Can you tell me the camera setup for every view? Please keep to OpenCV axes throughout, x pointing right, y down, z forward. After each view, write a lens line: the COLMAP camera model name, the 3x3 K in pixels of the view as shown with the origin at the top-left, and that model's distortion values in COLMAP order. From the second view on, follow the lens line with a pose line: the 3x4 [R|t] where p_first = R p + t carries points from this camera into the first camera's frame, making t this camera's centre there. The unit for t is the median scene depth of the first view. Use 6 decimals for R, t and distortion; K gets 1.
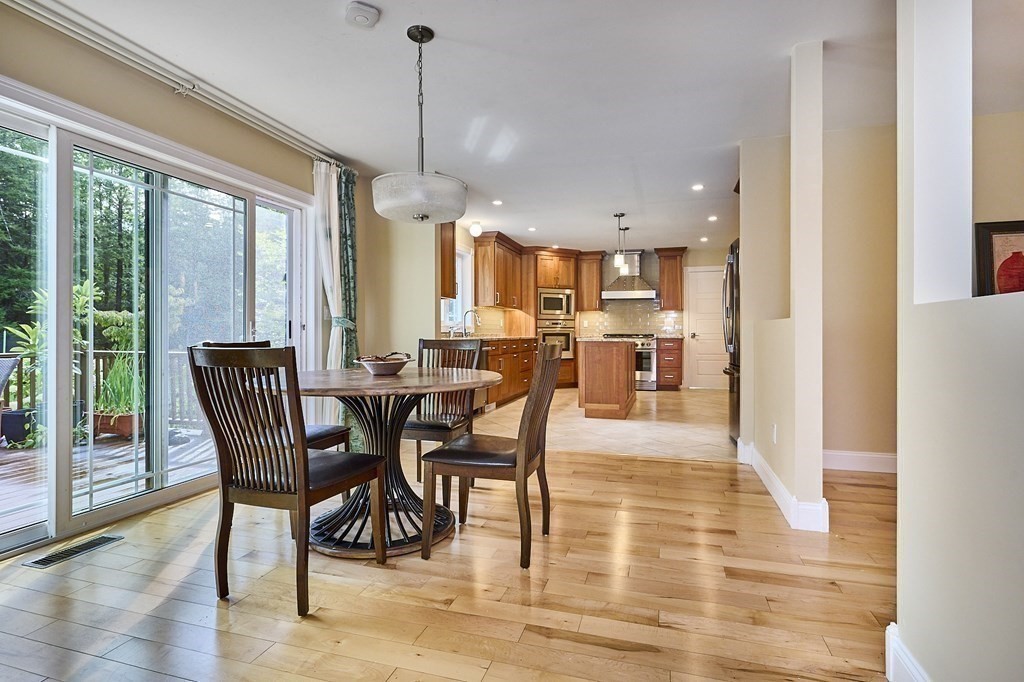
lens RADIAL K [[508.4, 0, 514.2], [0, 508.4, 328.8], [0, 0, 1]] dist [-0.000287, -0.000127]
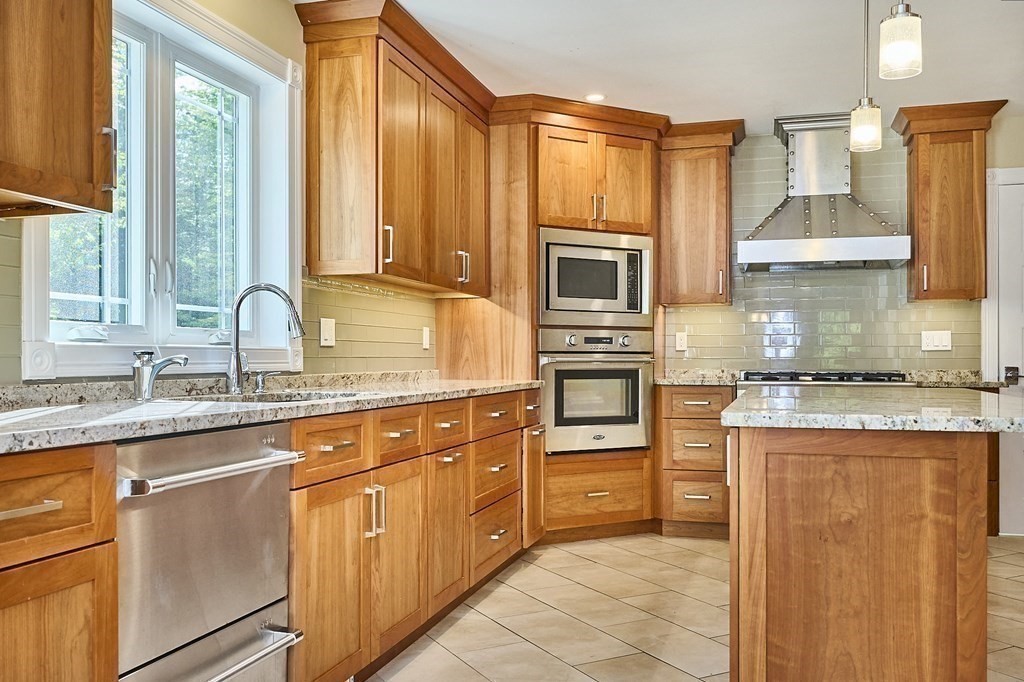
lens RADIAL K [[890.3, 0, 512.0], [0, 890.3, 341.0], [0, 0, 1]] dist [0.000725, 0.001466]
pose [[0.999968, 0.001458, 0.007857, 0.024346], [-0.001392, 0.999963, -0.008466, -0.004612], [-0.007869, 0.008455, 0.999933, 0.438030]]
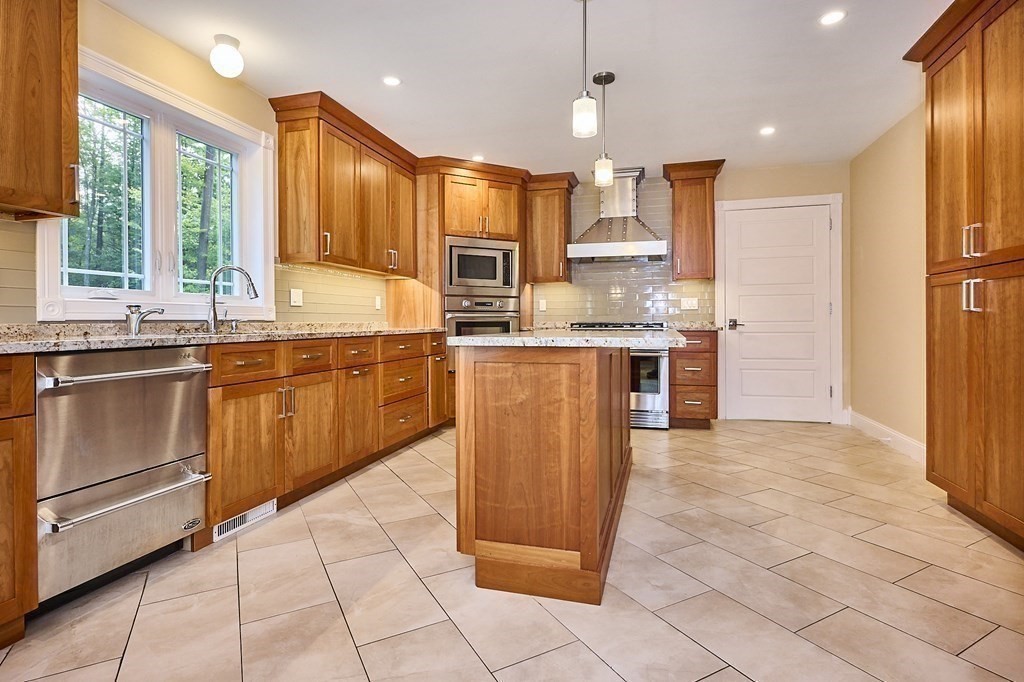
lens RADIAL K [[523.4, 0, 512.4], [0, 523.4, 315.6], [0, 0, 1]] dist [-0.001722, -0.000751]
pose [[0.999854, -0.003183, 0.016761, 0.105686], [0.003200, 0.999994, -0.001028, 0.003176], [-0.016758, 0.001081, 0.999859, 0.446688]]
